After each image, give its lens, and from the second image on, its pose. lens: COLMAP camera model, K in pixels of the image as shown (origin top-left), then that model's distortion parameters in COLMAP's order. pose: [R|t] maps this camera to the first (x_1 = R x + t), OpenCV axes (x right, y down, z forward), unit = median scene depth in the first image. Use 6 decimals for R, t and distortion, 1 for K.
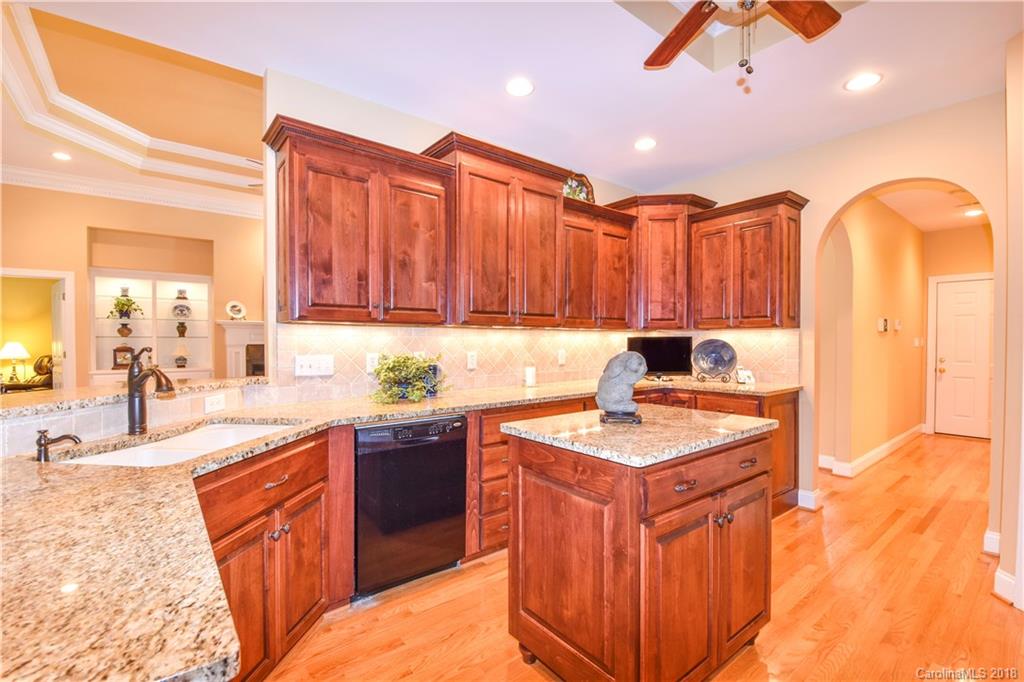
lens RADIAL K [[450.7, 0, 512.3], [0, 450.7, 344.8], [0, 0, 1]] dist [0.010769, -0.019007]
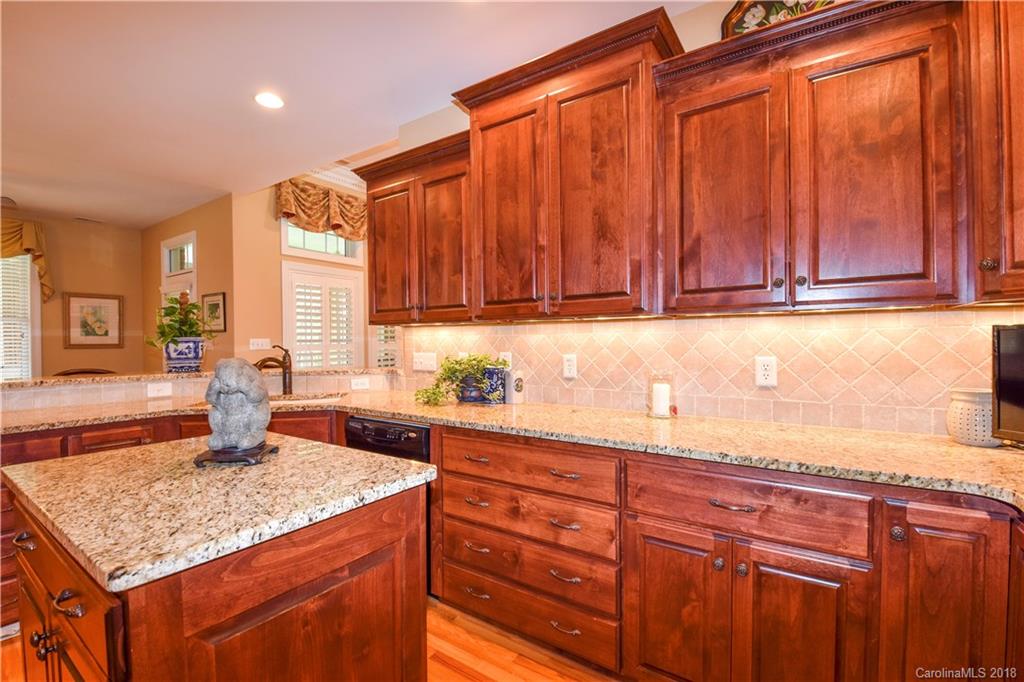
lens RADIAL K [[480.3, 0, 585.4], [0, 480.3, 347.3], [0, 0, 1]] dist [0.001565, -0.000265]
pose [[0.293739, 0.014102, -0.955782, 0.752032], [-0.000157, 0.999892, 0.014704, -0.008209], [0.955886, -0.004169, 0.293710, 0.900248]]
